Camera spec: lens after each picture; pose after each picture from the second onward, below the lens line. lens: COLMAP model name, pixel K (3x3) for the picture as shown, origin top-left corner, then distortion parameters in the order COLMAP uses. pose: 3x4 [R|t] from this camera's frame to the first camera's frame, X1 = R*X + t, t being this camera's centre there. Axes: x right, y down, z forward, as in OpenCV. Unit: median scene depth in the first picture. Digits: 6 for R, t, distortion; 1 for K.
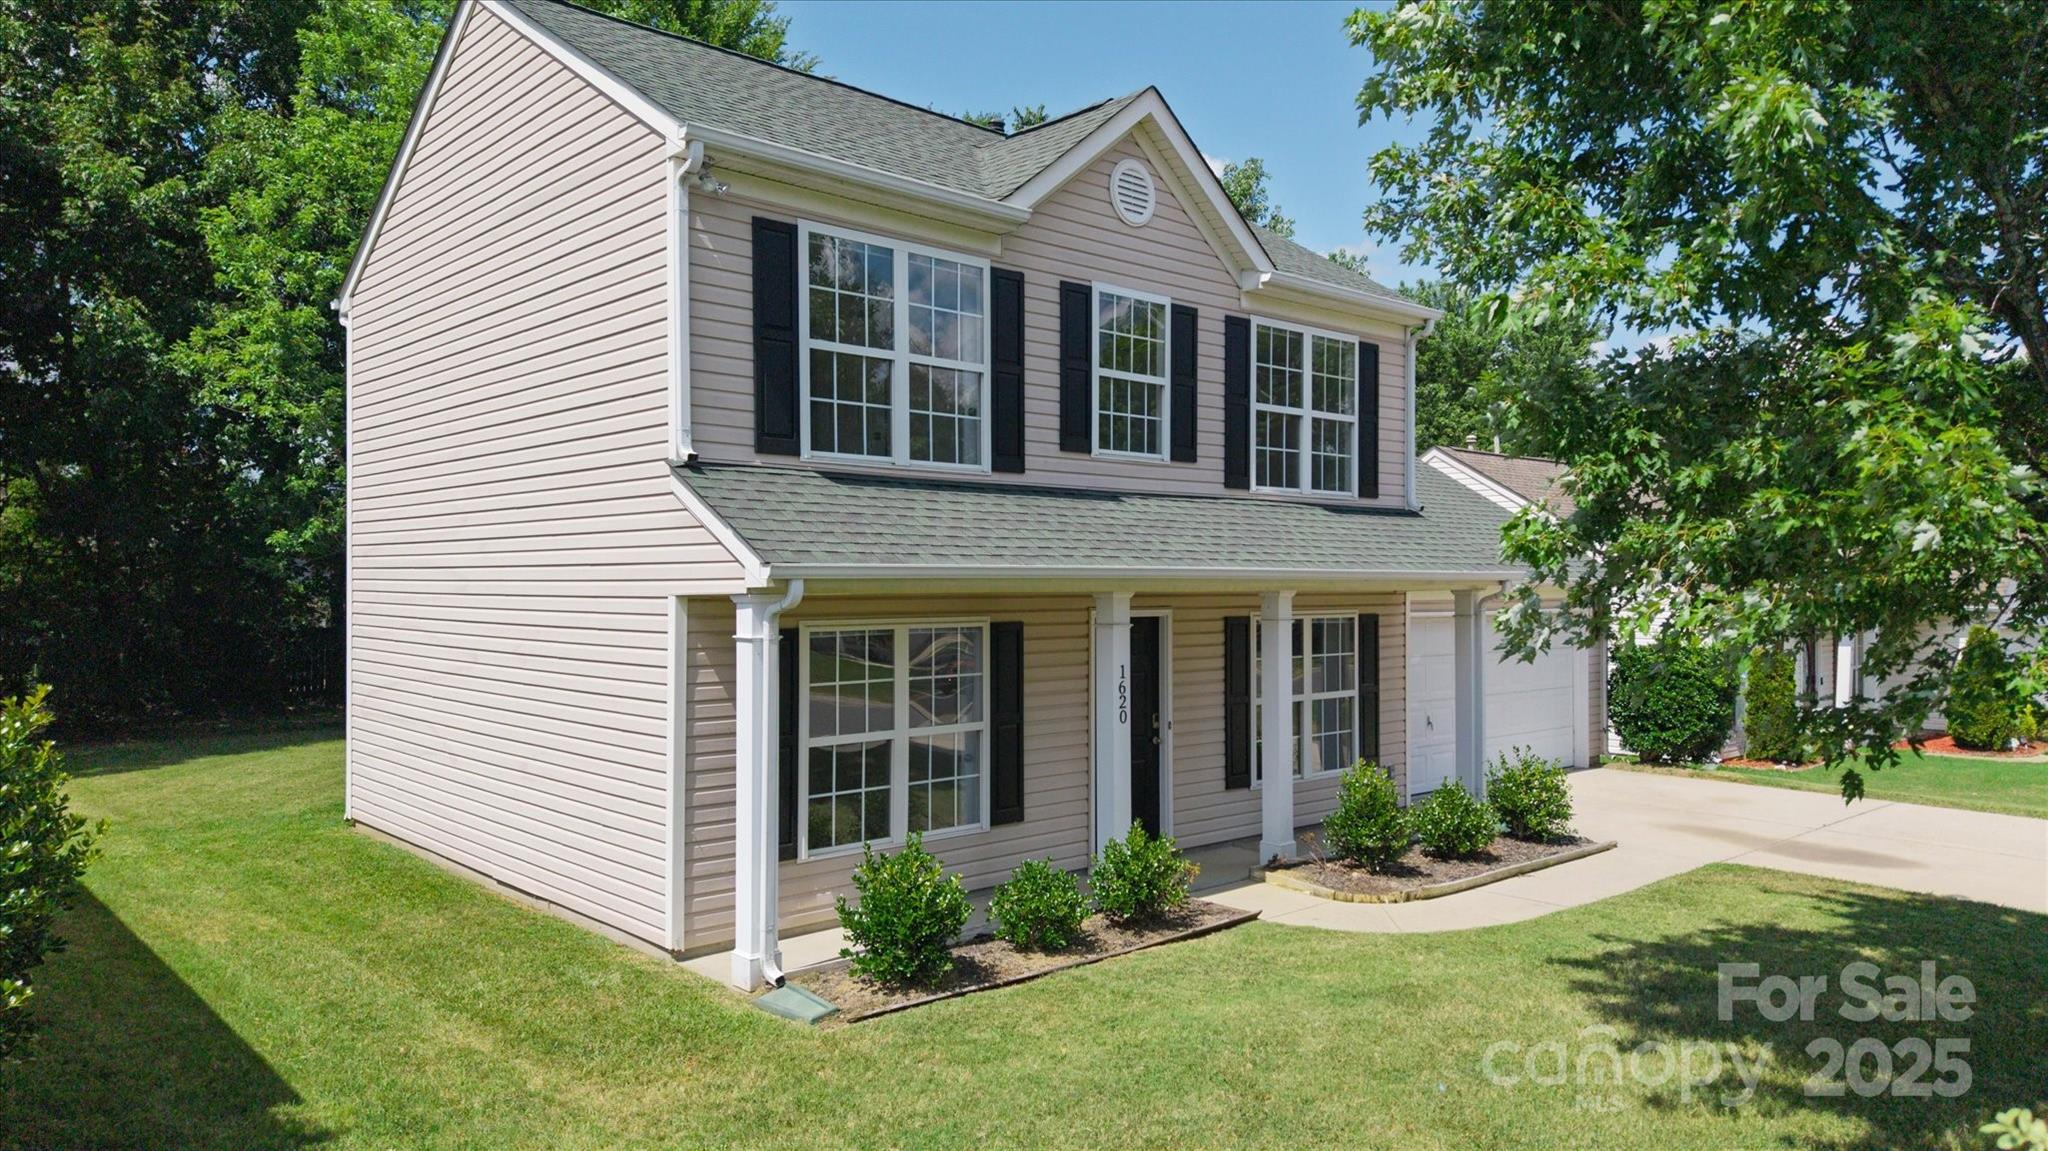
lens RADIAL K [[1372.2, 0, 1018.1], [0, 1372.2, 557.8], [0, 0, 1]] dist [-0.010738, -0.018852]
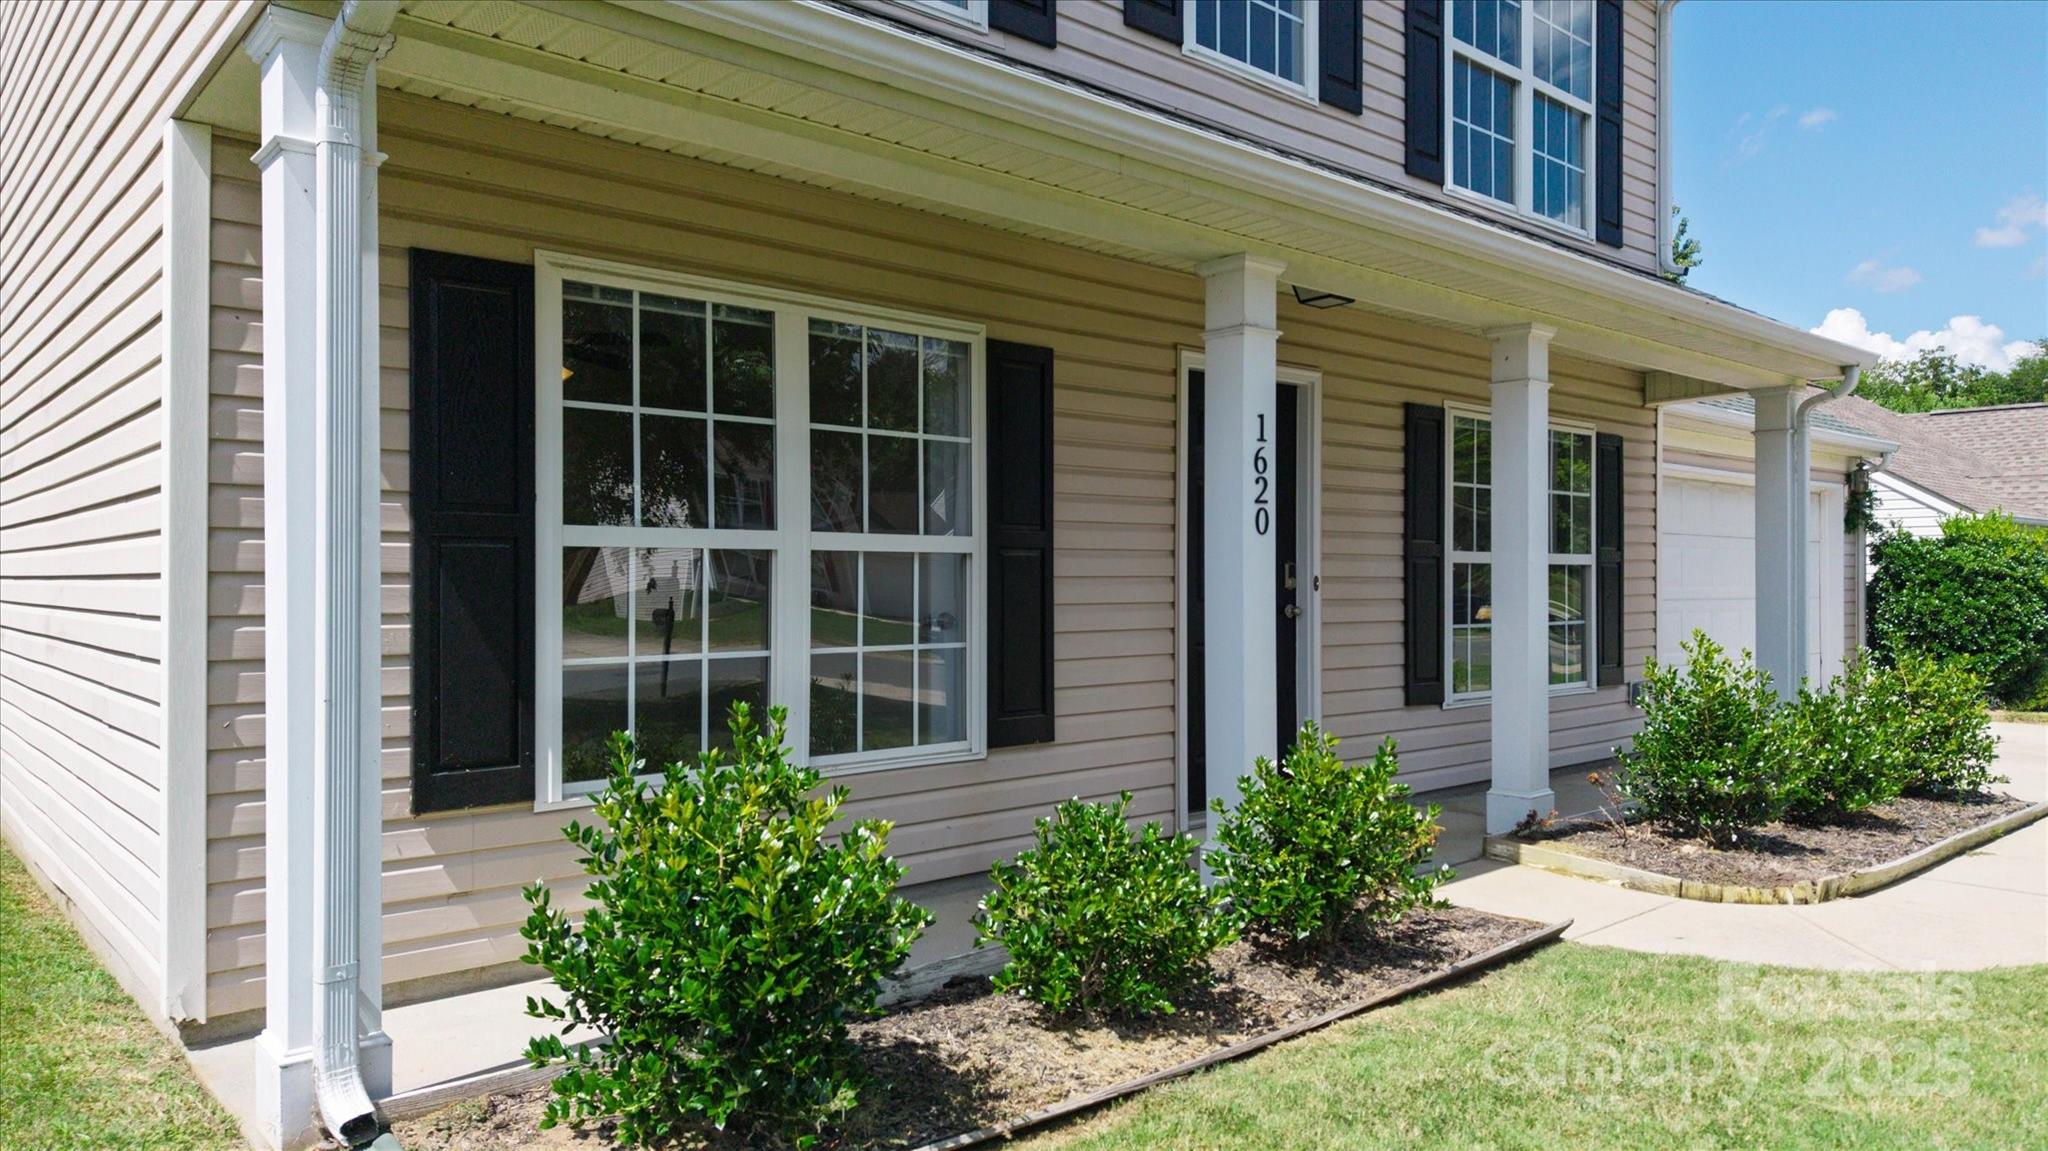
lens RADIAL K [[1372.2, 0, 1021.9], [0, 1372.2, 588.3], [0, 0, 1]] dist [-0.010738, -0.018852]
pose [[0.999979, -0.000818, -0.006359, -0.005244], [0.000953, 0.999774, 0.021217, 0.142506], [0.006340, -0.021222, 0.999755, 0.568189]]
